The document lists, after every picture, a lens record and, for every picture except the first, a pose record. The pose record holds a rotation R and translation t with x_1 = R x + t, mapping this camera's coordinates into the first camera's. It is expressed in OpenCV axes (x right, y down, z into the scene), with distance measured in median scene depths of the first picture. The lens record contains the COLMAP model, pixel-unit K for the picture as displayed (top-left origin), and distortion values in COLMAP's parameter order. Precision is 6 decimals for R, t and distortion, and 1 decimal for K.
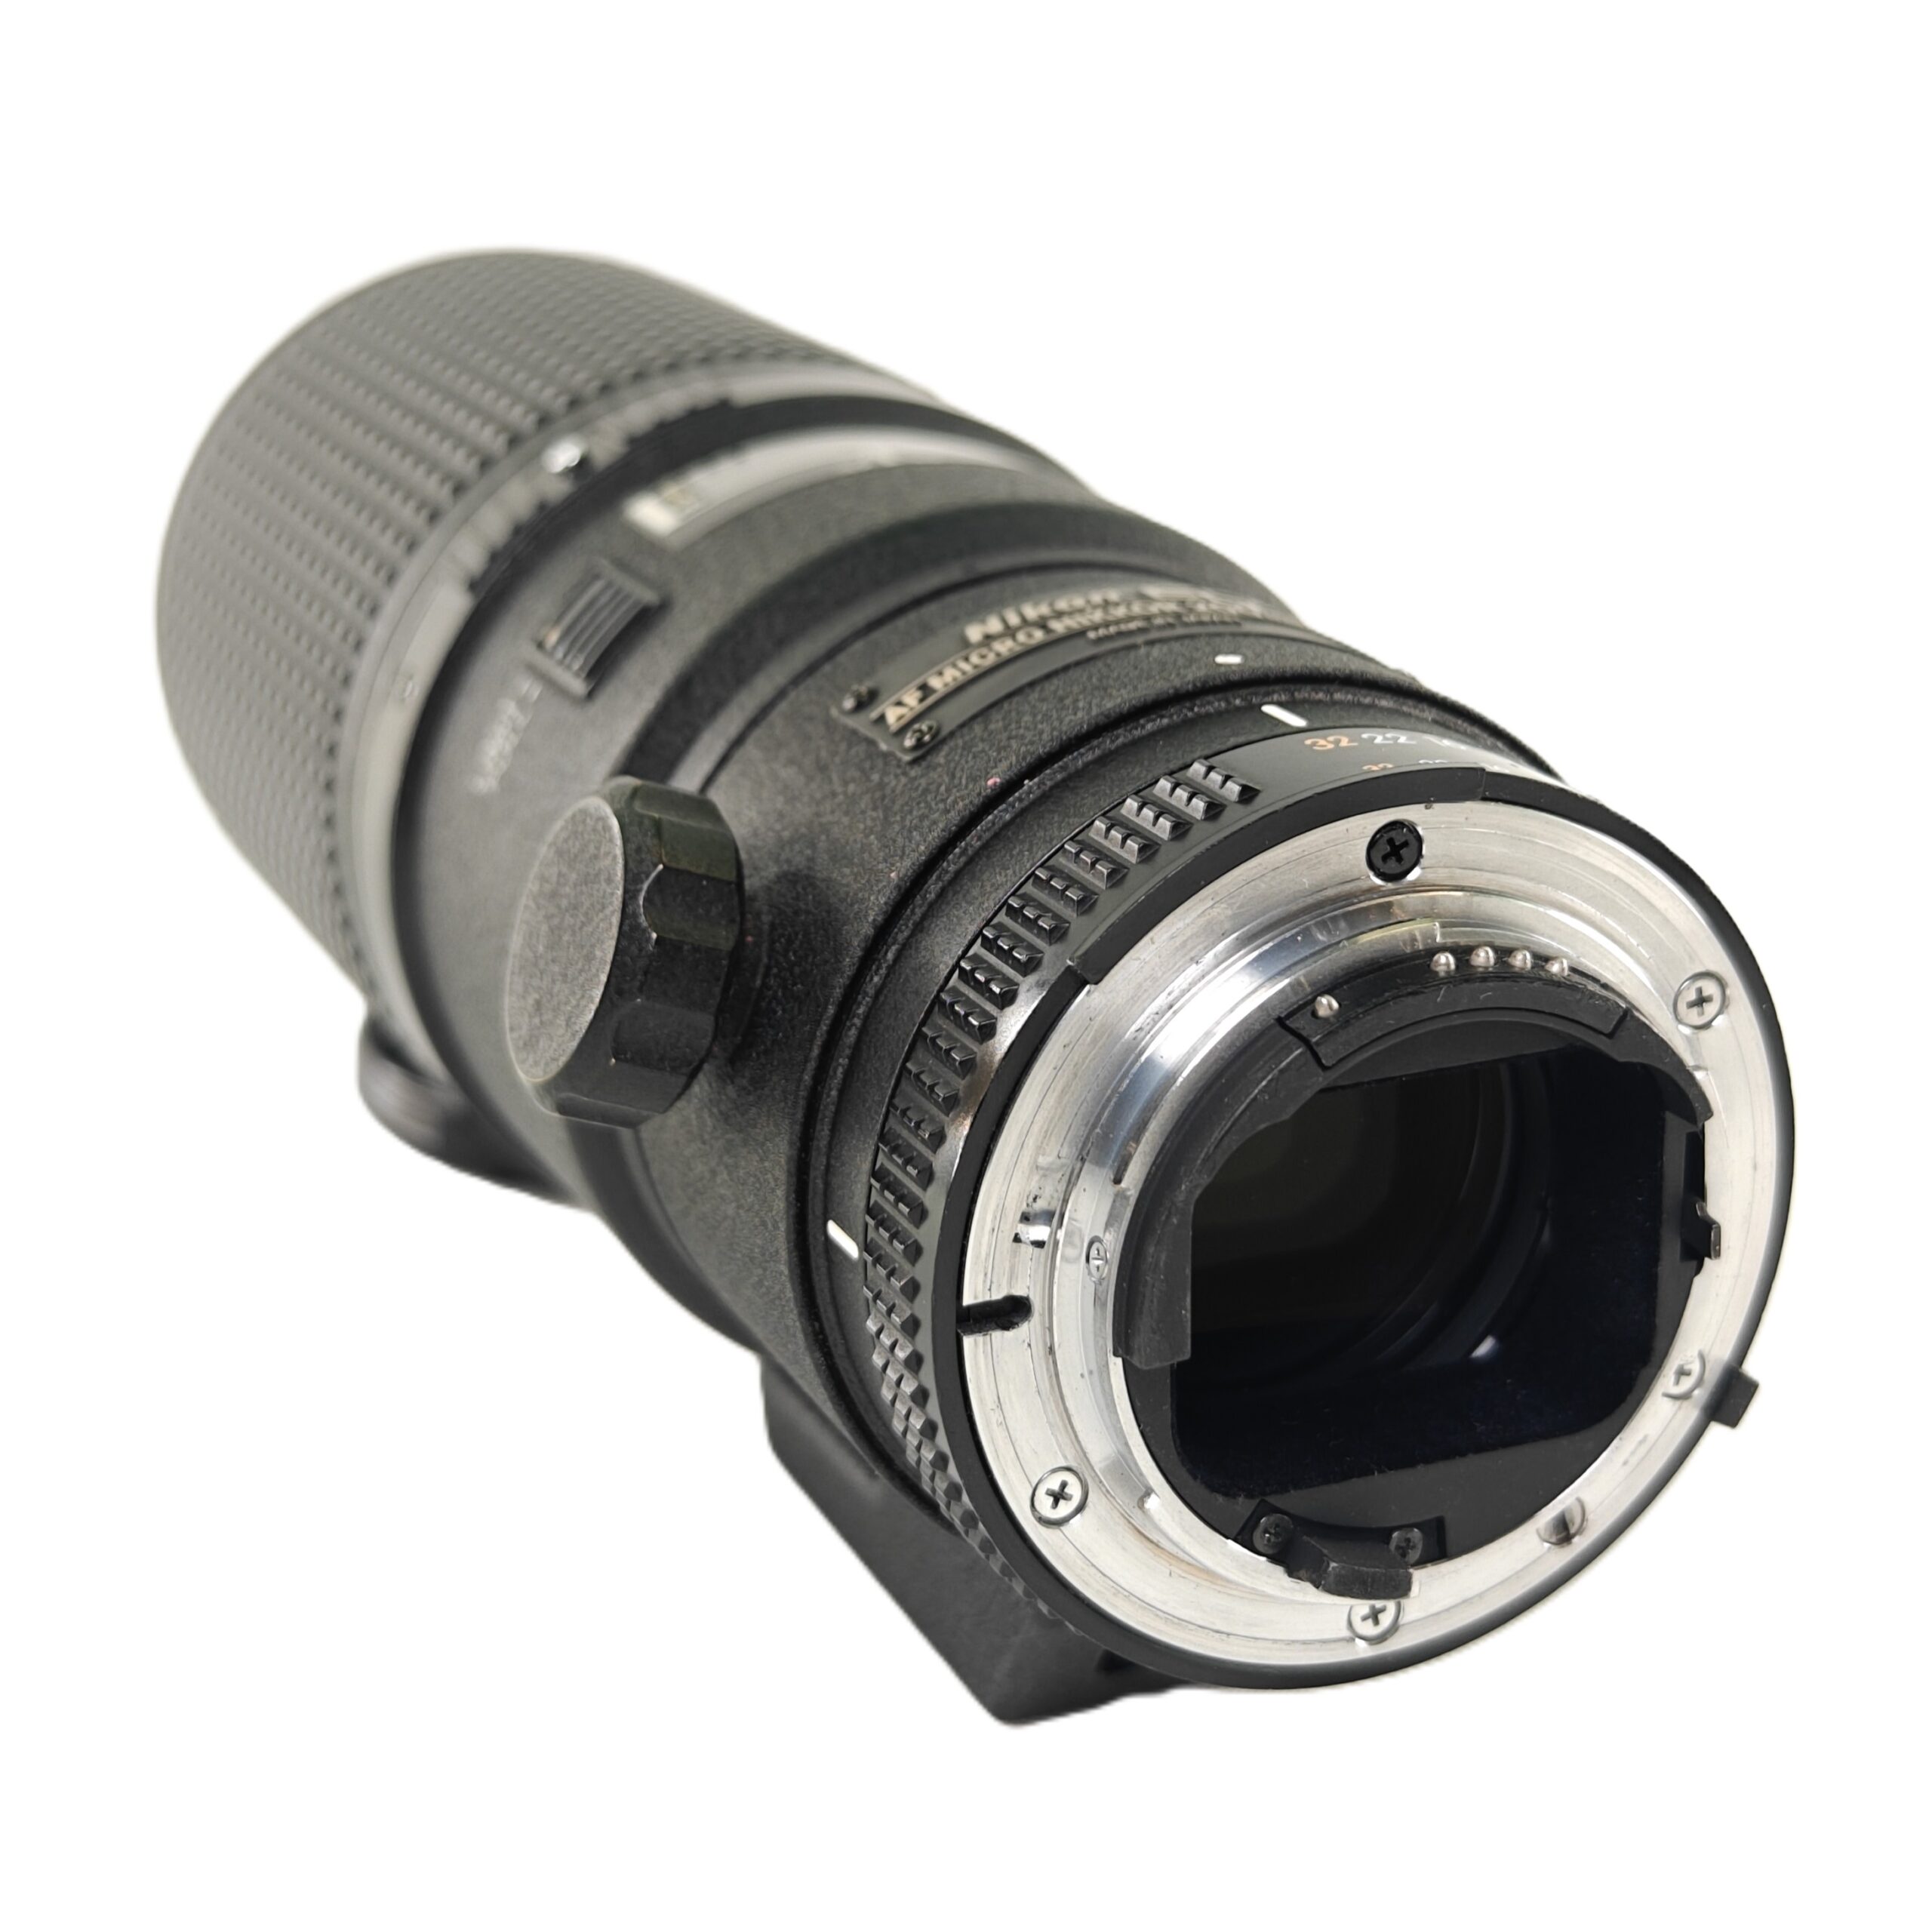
lens RADIAL K [[3422.1, 0, 976.3], [0, 3422.1, 900.6], [0, 0, 1]] dist [0.265898, 0.000000]
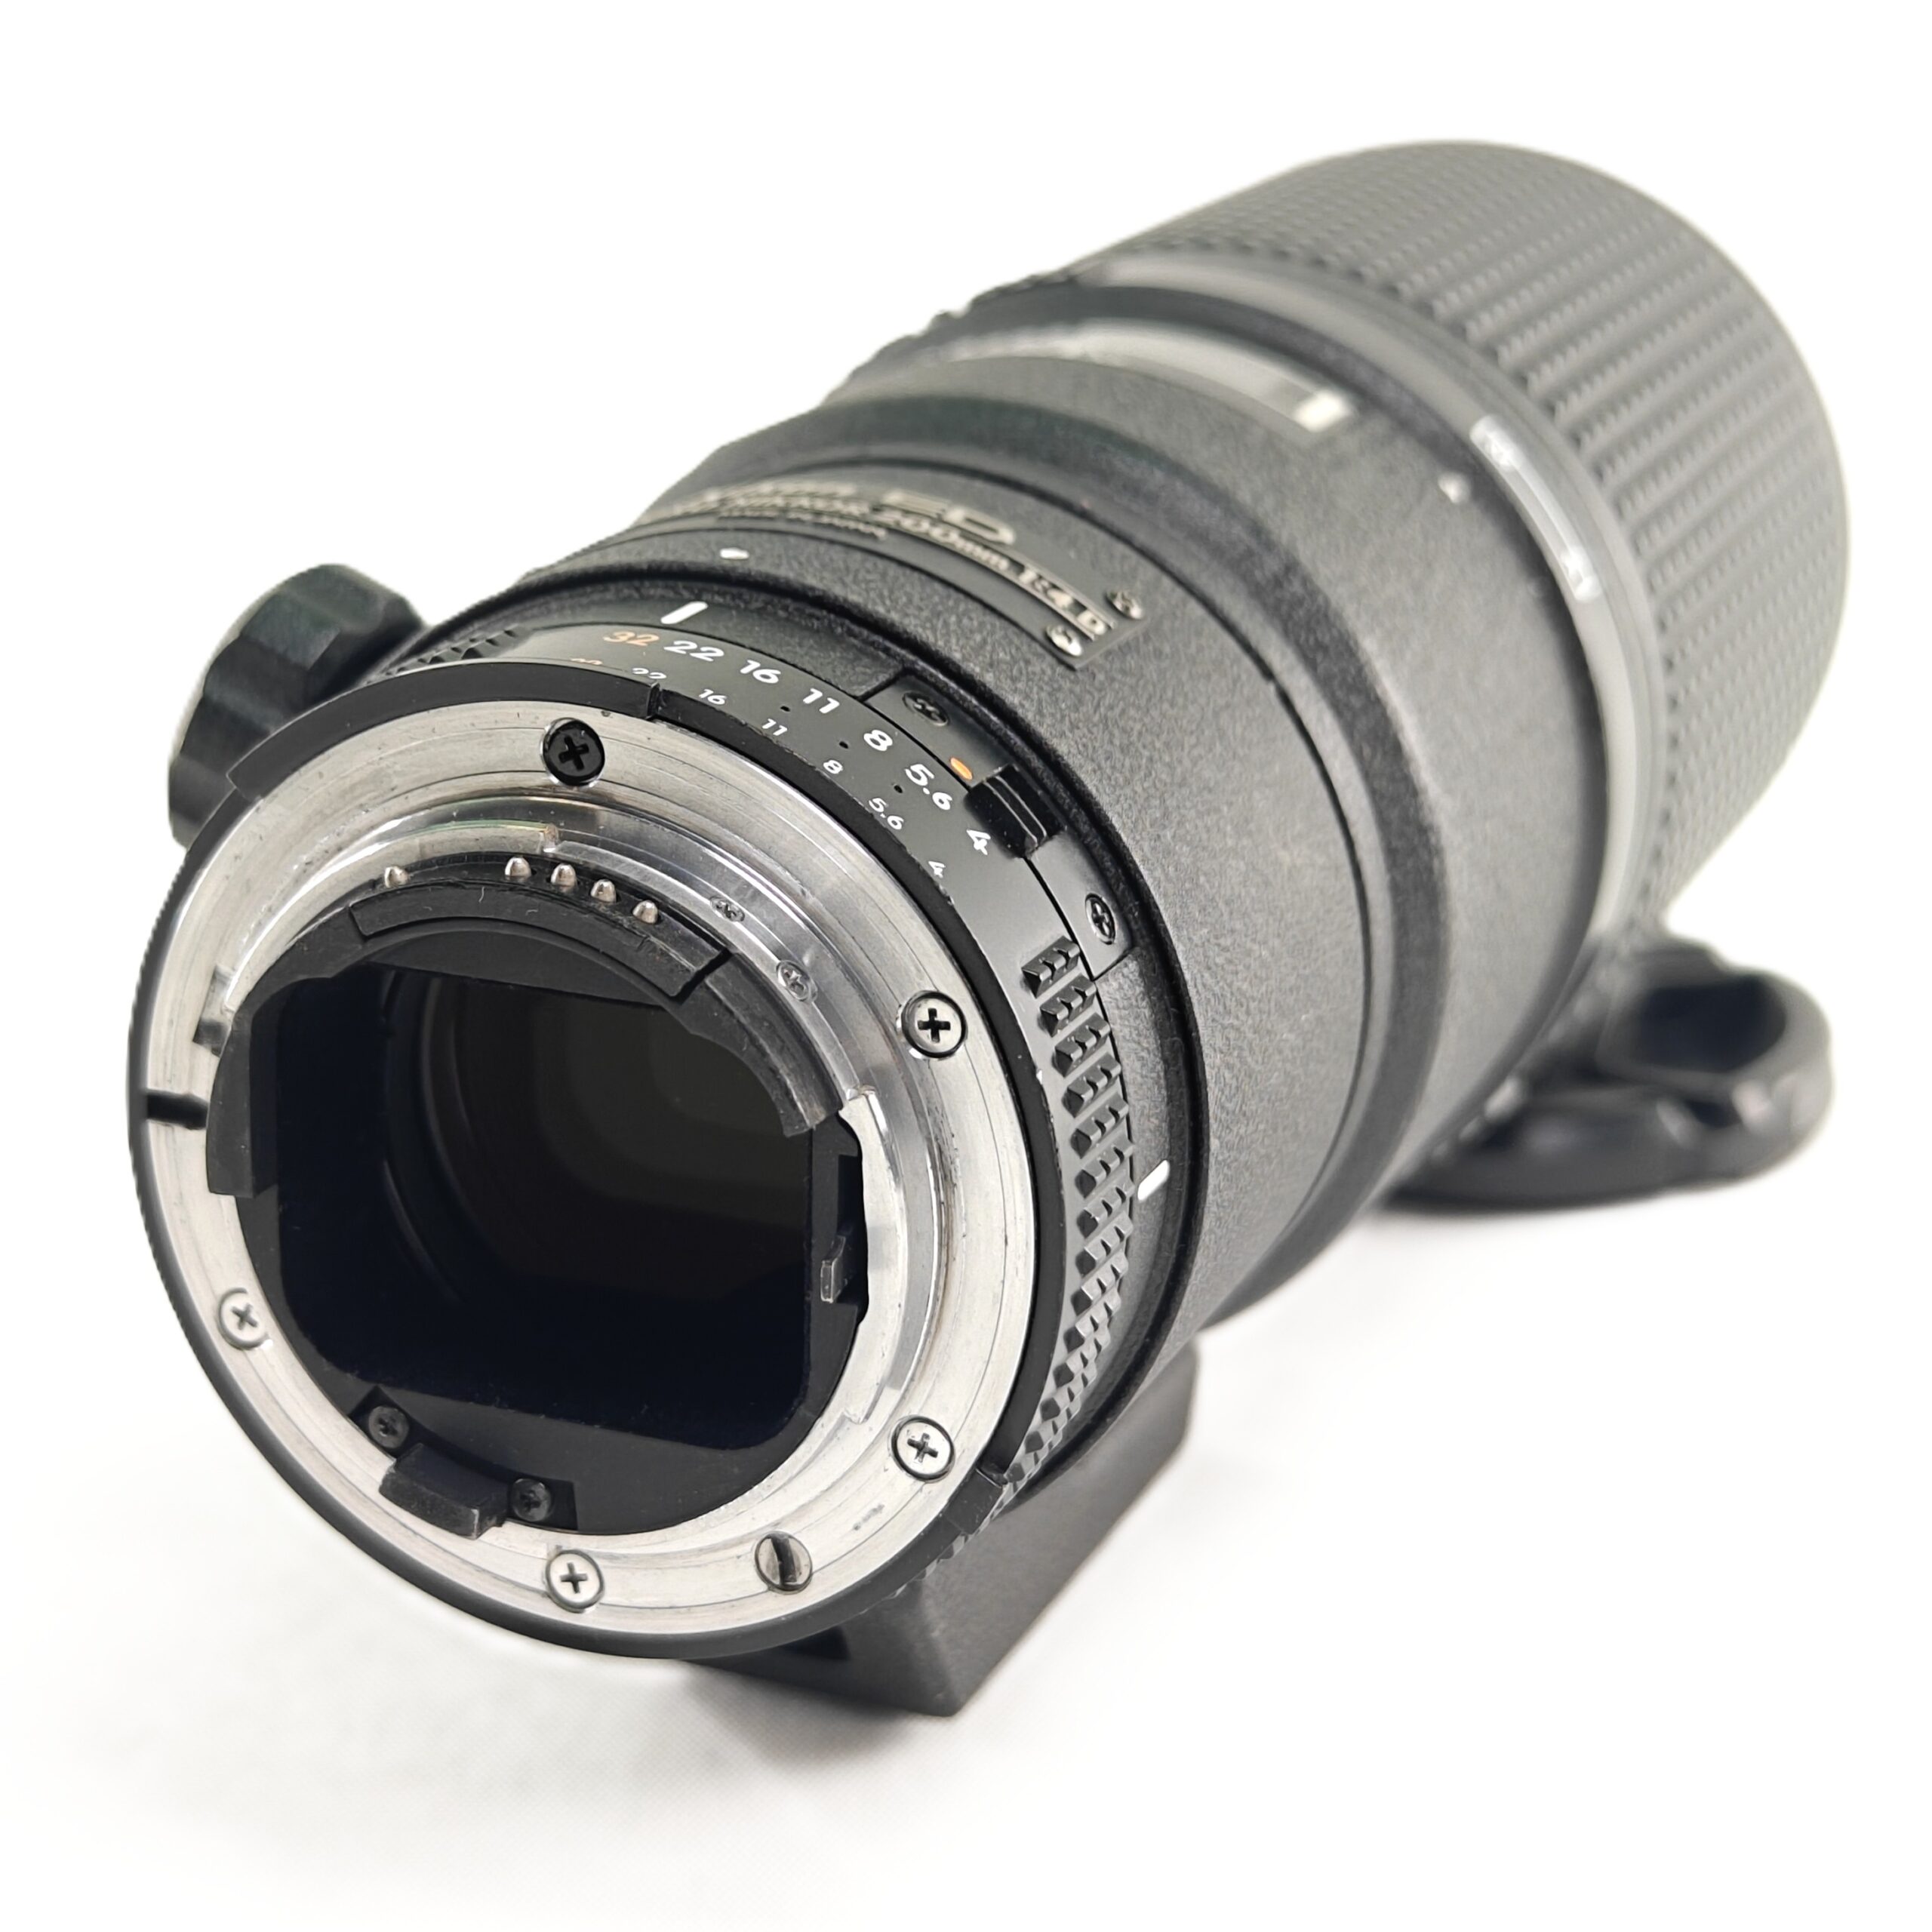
lens RADIAL K [[4034.9, 0, 969.0], [0, 4034.9, 961.6], [0, 0, 1]] dist [0.487994, 0.000000]
pose [[0.706714, 0.248555, -0.662401, 0.932572], [-0.247045, 0.964019, 0.098160, -0.093473], [0.662966, 0.094272, 0.742690, 0.255904]]
